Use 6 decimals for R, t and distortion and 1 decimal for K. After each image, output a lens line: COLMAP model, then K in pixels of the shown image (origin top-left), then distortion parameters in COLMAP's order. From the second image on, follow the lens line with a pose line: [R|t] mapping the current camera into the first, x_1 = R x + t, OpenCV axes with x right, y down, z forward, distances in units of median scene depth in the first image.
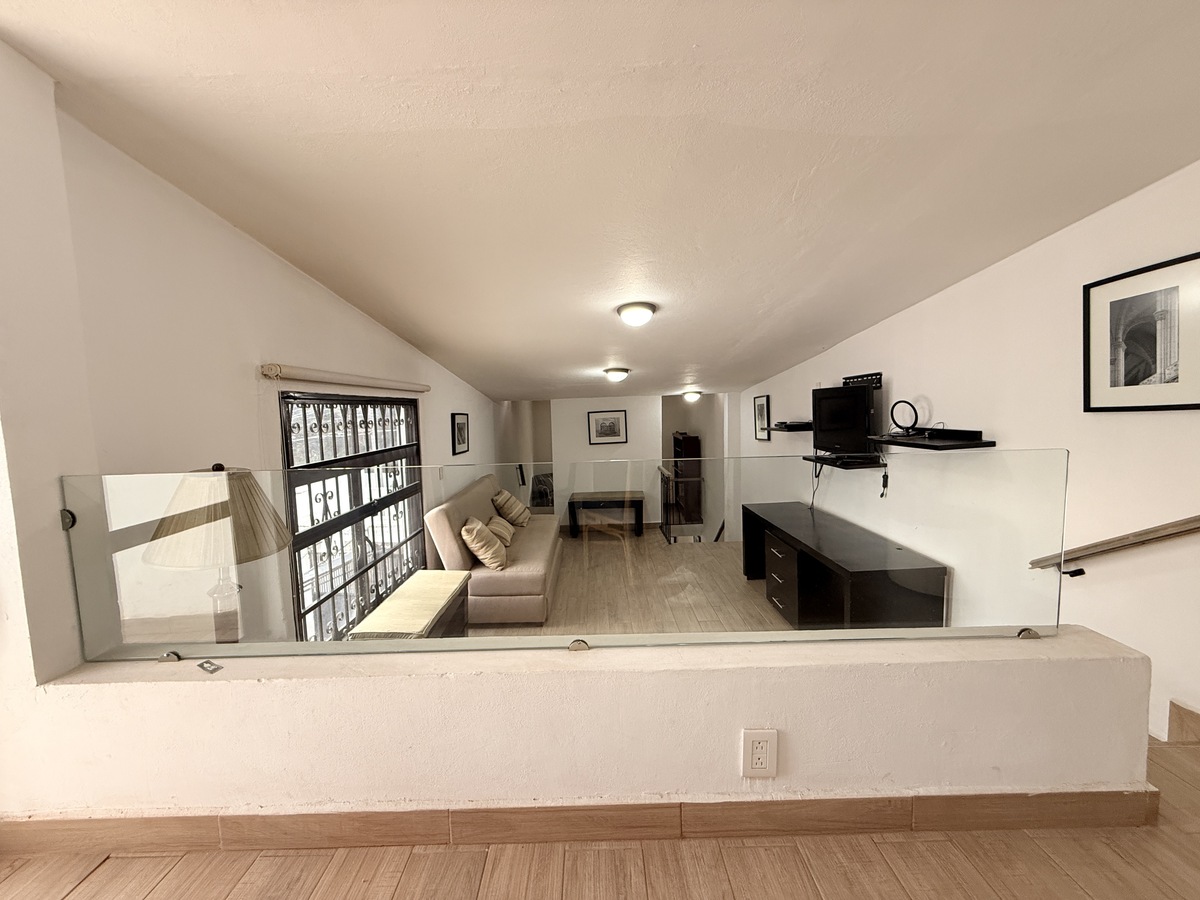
lens RADIAL K [[477.9, 0, 594.2], [0, 477.9, 450.7], [0, 0, 1]] dist [-0.001593, 0.001338]
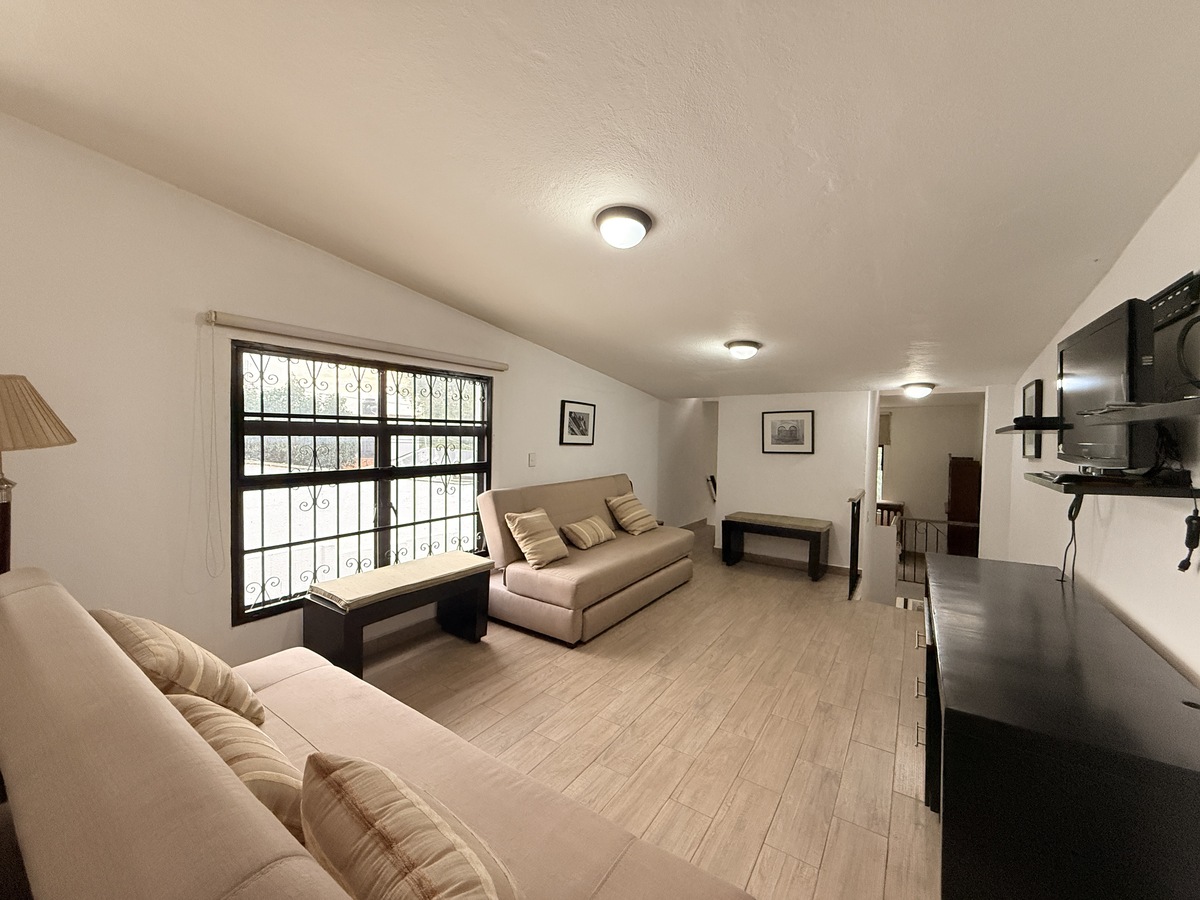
lens RADIAL K [[477.9, 0, 589.0], [0, 477.9, 452.6], [0, 0, 1]] dist [-0.001593, 0.001338]
pose [[0.823174, 0.065418, -0.564008, 0.286060], [-0.088921, 0.995936, -0.014265, 0.033607], [0.560783, 0.061895, 0.825646, 0.255587]]
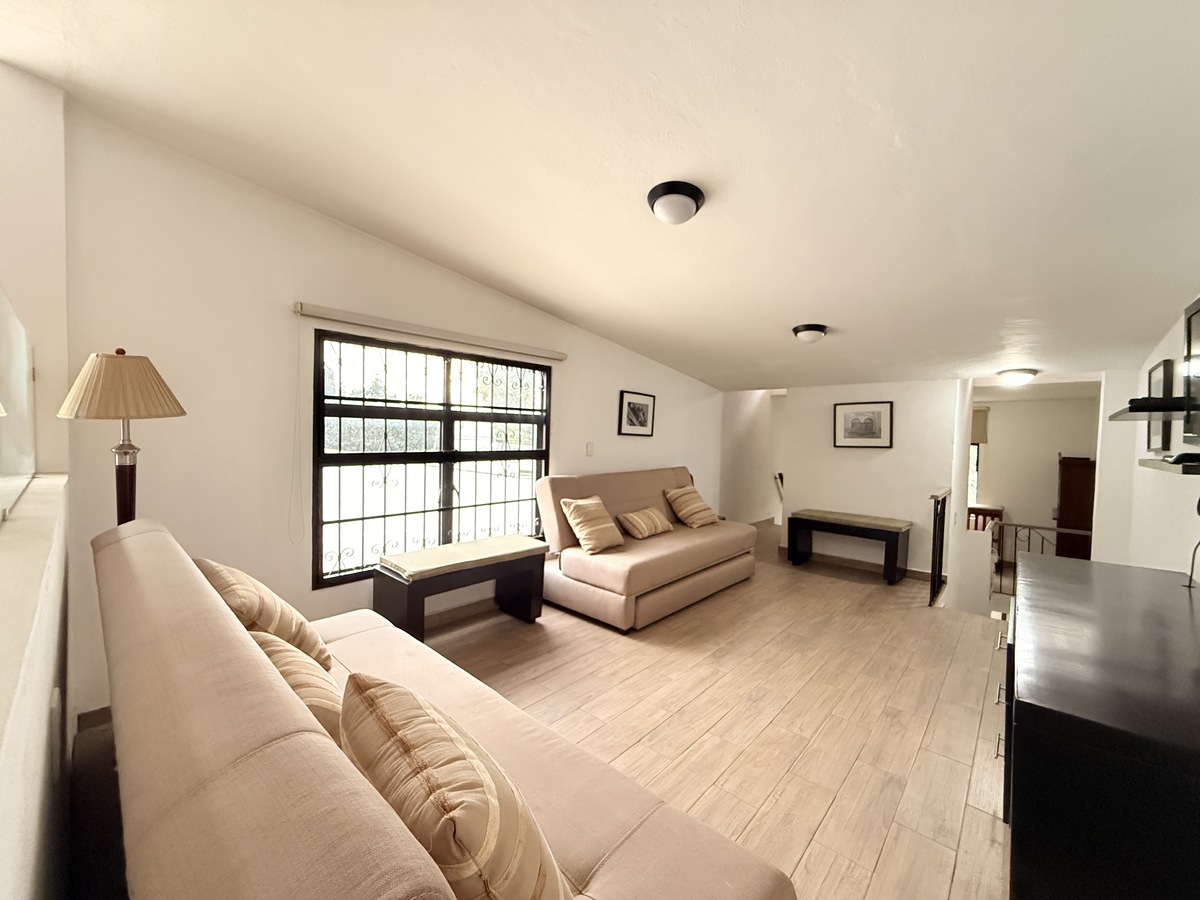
lens RADIAL K [[477.9, 0, 588.5], [0, 477.9, 451.8], [0, 0, 1]] dist [-0.001593, 0.001338]
pose [[0.735841, 0.075696, -0.672910, 0.301372], [-0.104059, 0.994569, -0.001910, 0.050743], [0.669111, 0.071428, 0.739722, 0.264671]]
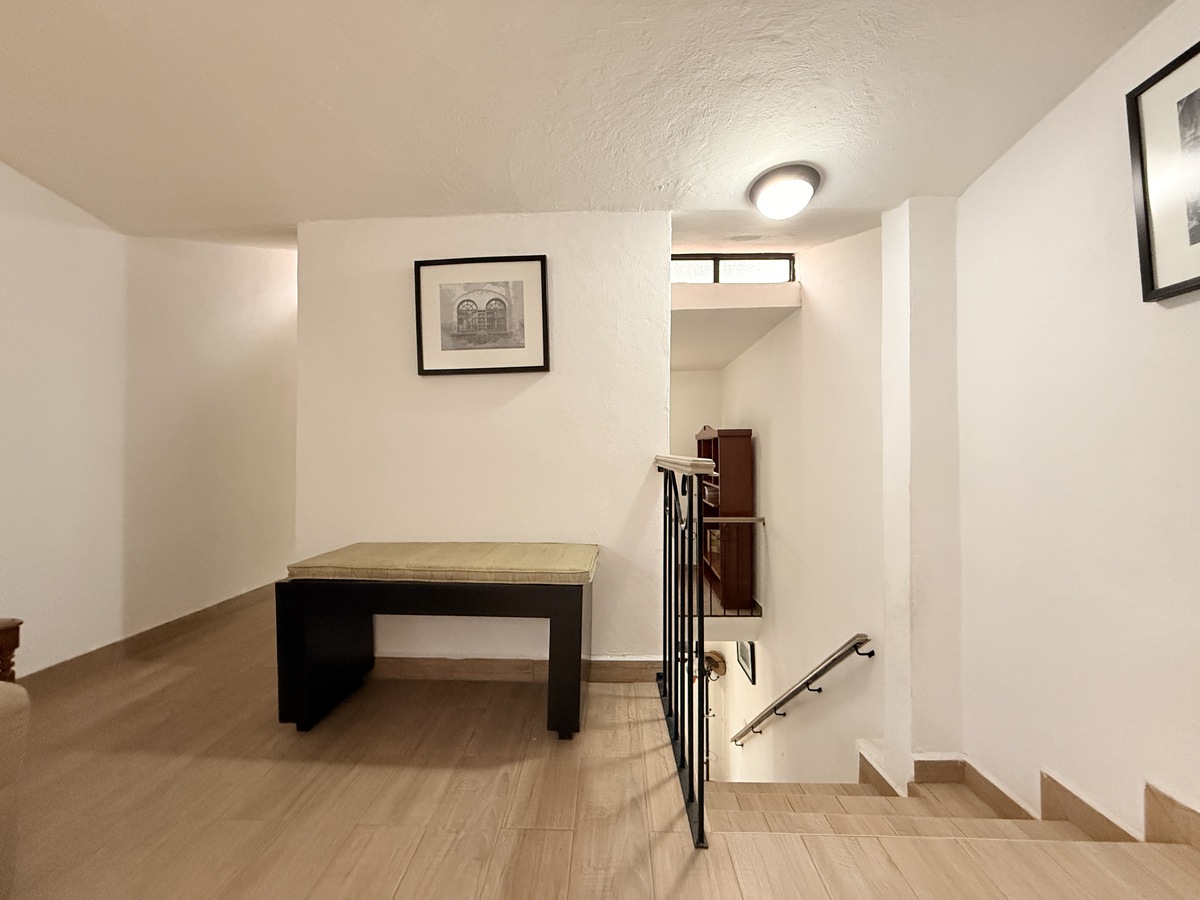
lens RADIAL K [[477.9, 0, 604.0], [0, 477.9, 446.9], [0, 0, 1]] dist [-0.001593, 0.001338]
pose [[0.999435, 0.028889, -0.017151, 0.153896], [-0.030490, 0.994327, -0.101900, 0.080814], [0.014110, 0.102365, 0.994647, 1.018431]]
